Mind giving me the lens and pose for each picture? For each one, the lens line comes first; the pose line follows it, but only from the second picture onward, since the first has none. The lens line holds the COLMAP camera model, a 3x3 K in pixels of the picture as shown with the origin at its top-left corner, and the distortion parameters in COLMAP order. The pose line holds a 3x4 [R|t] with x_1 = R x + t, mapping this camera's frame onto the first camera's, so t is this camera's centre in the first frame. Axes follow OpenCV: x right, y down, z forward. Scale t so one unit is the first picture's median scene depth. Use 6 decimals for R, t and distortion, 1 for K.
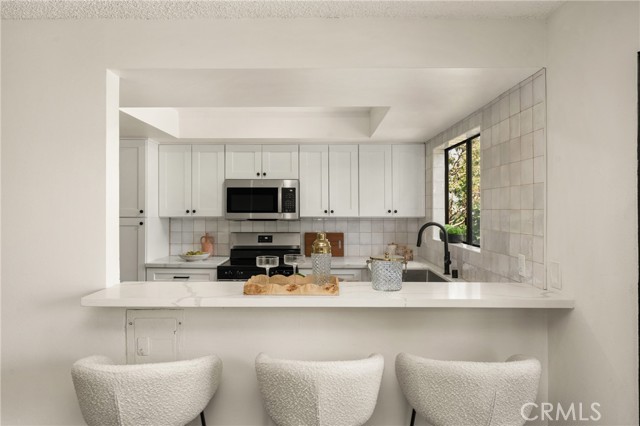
lens RADIAL K [[426.4, 0, 321.8], [0, 426.4, 213.3], [0, 0, 1]] dist [-0.003941, 0.001788]
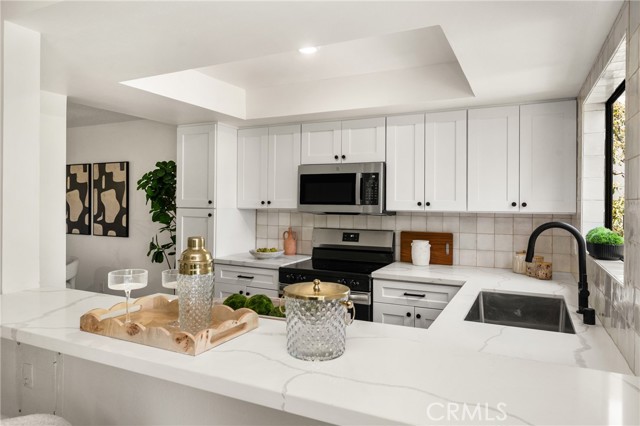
lens RADIAL K [[426.4, 0, 317.1], [0, 426.4, 208.2], [0, 0, 1]] dist [-0.003941, 0.001788]
pose [[0.895524, 0.012586, -0.444835, 0.179529], [-0.011076, 0.999921, 0.005994, 0.000722], [0.444875, -0.000441, 0.895593, 0.254912]]
